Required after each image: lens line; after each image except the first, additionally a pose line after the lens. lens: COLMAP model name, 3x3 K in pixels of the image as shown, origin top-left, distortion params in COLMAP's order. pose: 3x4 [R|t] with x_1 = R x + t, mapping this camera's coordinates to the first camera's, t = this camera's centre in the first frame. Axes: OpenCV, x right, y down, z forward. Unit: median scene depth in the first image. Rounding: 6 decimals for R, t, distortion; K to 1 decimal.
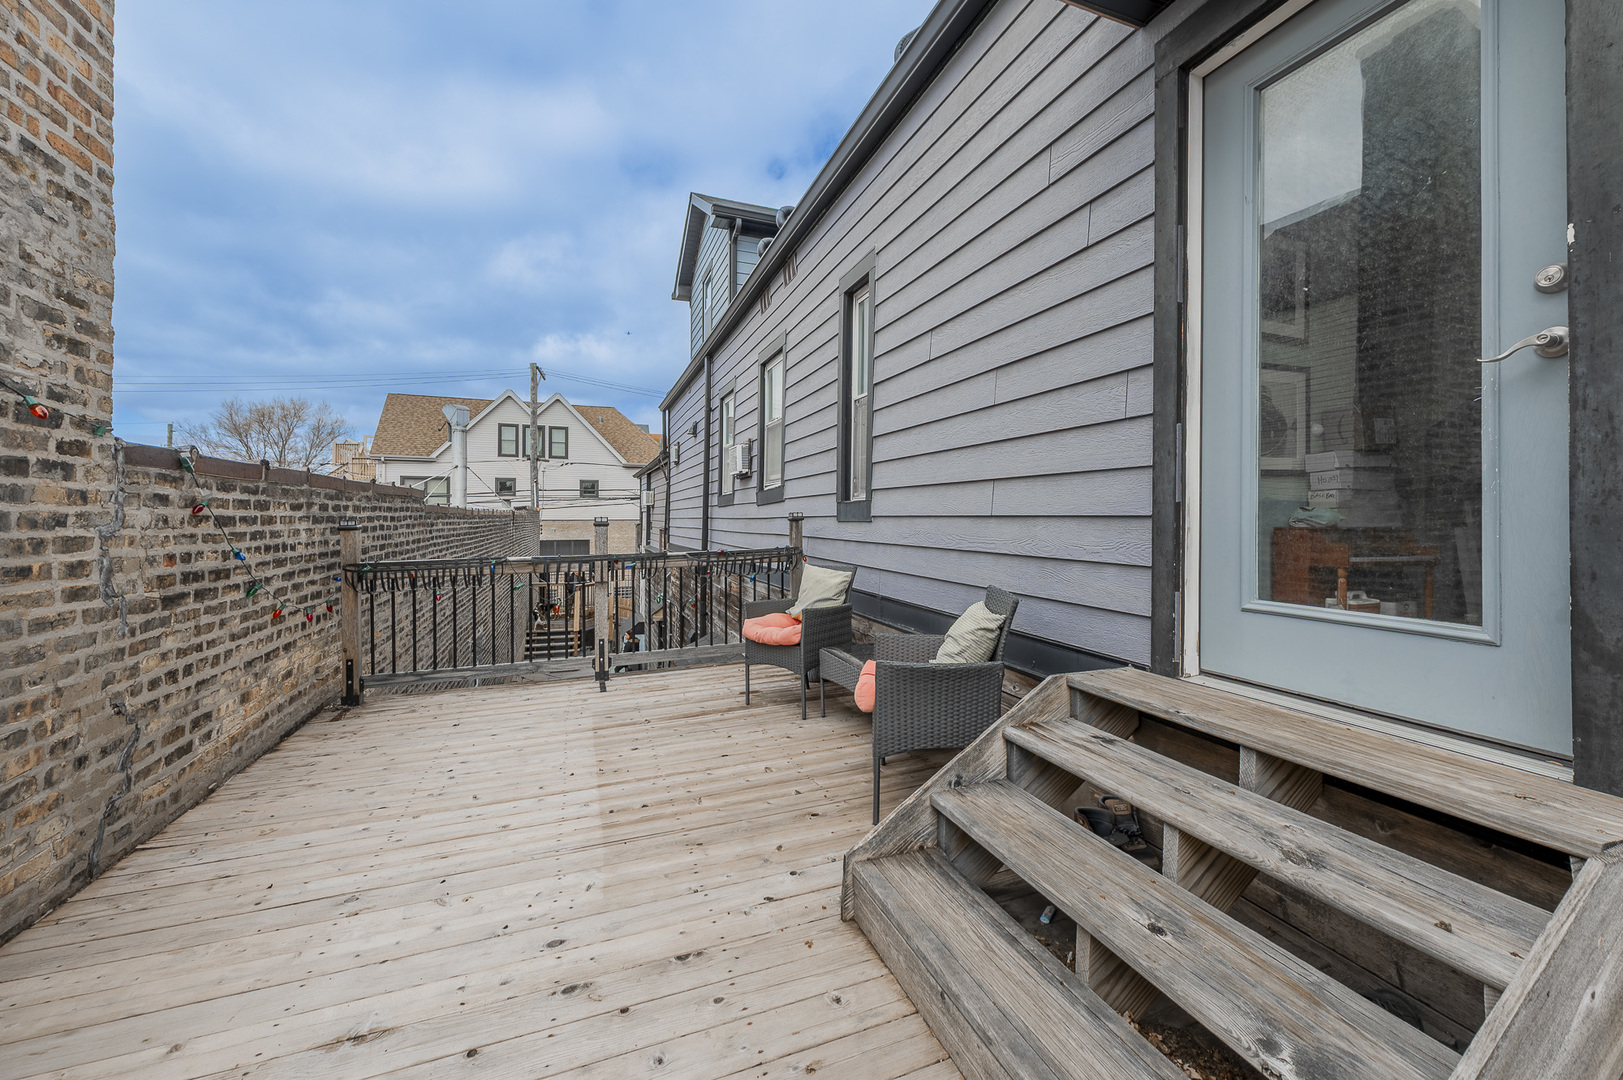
lens RADIAL K [[640.8, 0, 830.0], [0, 640.8, 513.2], [0, 0, 1]] dist [0.016948, -0.001325]
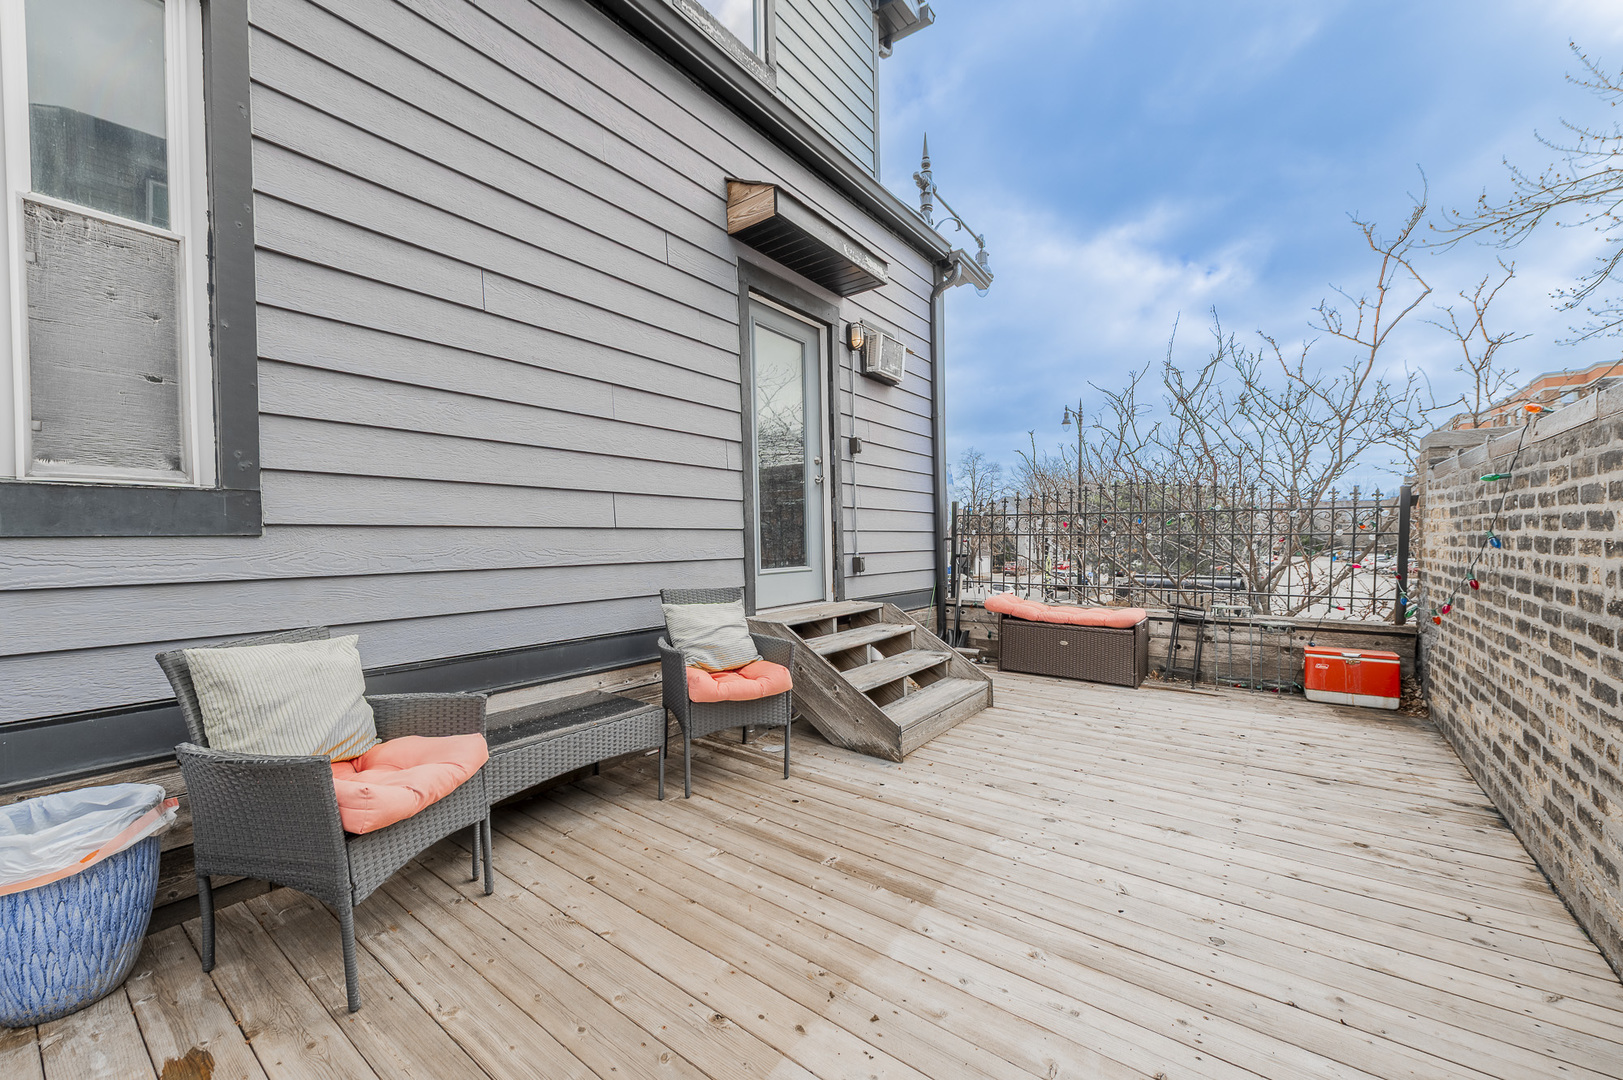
lens RADIAL K [[640.8, 0, 807.5], [0, 640.8, 543.8], [0, 0, 1]] dist [0.016948, -0.001325]
pose [[-0.523596, -0.012536, 0.851875, -0.798806], [-0.003026, 0.999913, 0.012854, 0.016814], [-0.851962, 0.004153, -0.523588, 1.303811]]
